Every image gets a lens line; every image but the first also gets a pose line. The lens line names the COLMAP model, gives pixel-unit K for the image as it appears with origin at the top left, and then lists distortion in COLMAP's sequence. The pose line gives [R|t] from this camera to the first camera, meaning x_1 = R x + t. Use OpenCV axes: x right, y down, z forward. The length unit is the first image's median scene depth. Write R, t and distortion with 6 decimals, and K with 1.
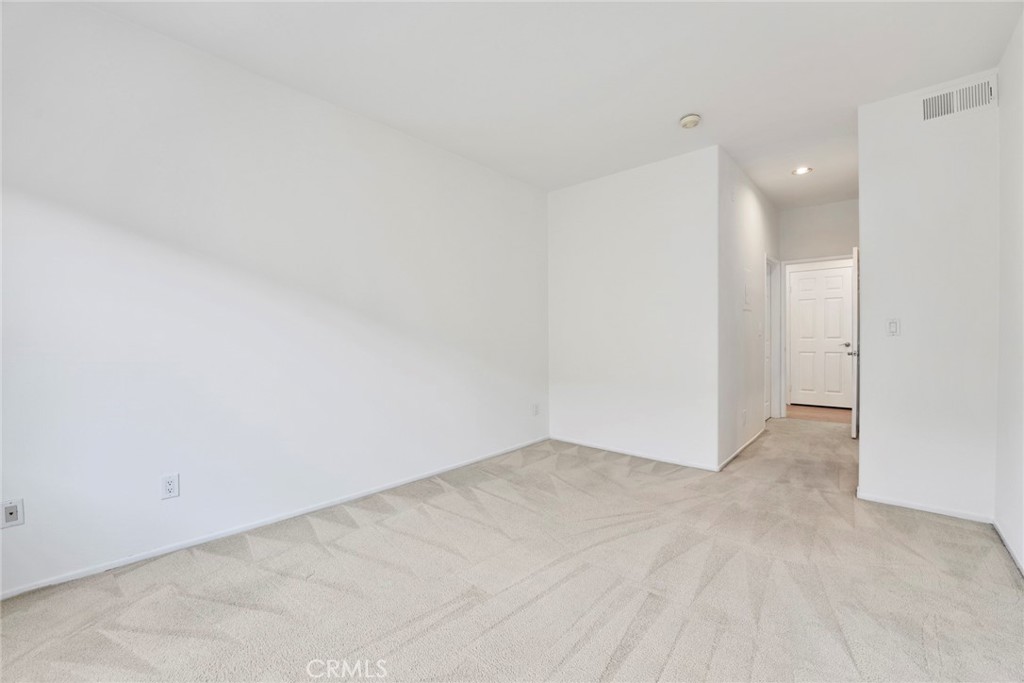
lens RADIAL K [[432.7, 0, 512.0], [0, 432.7, 341.5], [0, 0, 1]] dist [-0.000441, -0.000217]
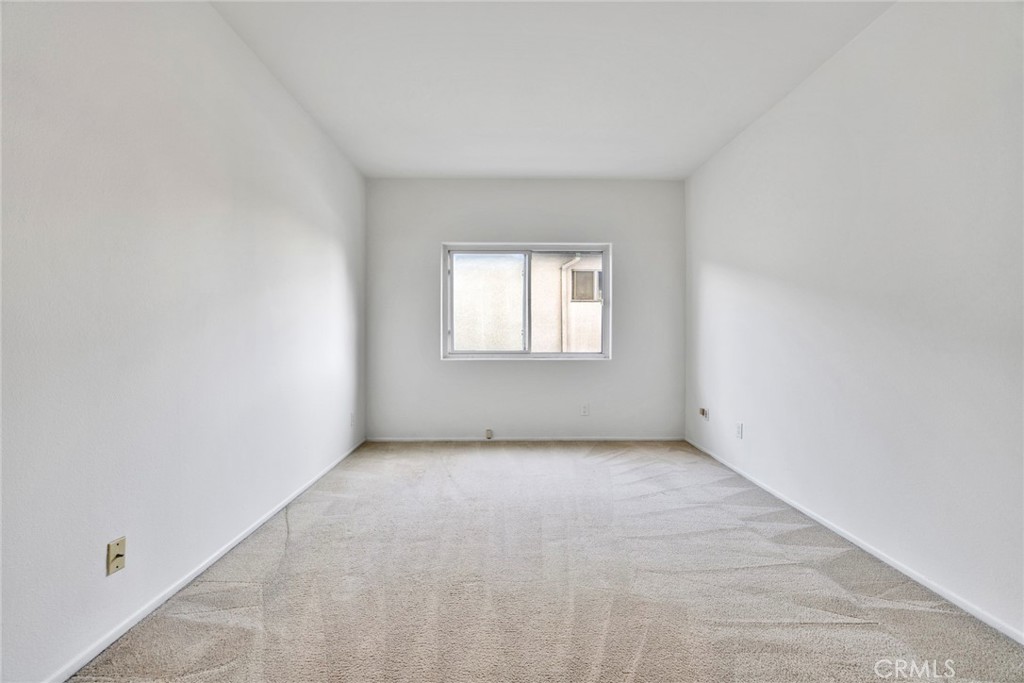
lens RADIAL K [[432.7, 0, 512.0], [0, 432.7, 341.5], [0, 0, 1]] dist [-0.000441, -0.000217]
pose [[-0.748218, 0.011318, -0.663356, 0.710854], [0.000399, 0.999862, 0.016609, -0.005623], [0.663452, 0.012163, -0.748120, 1.384158]]
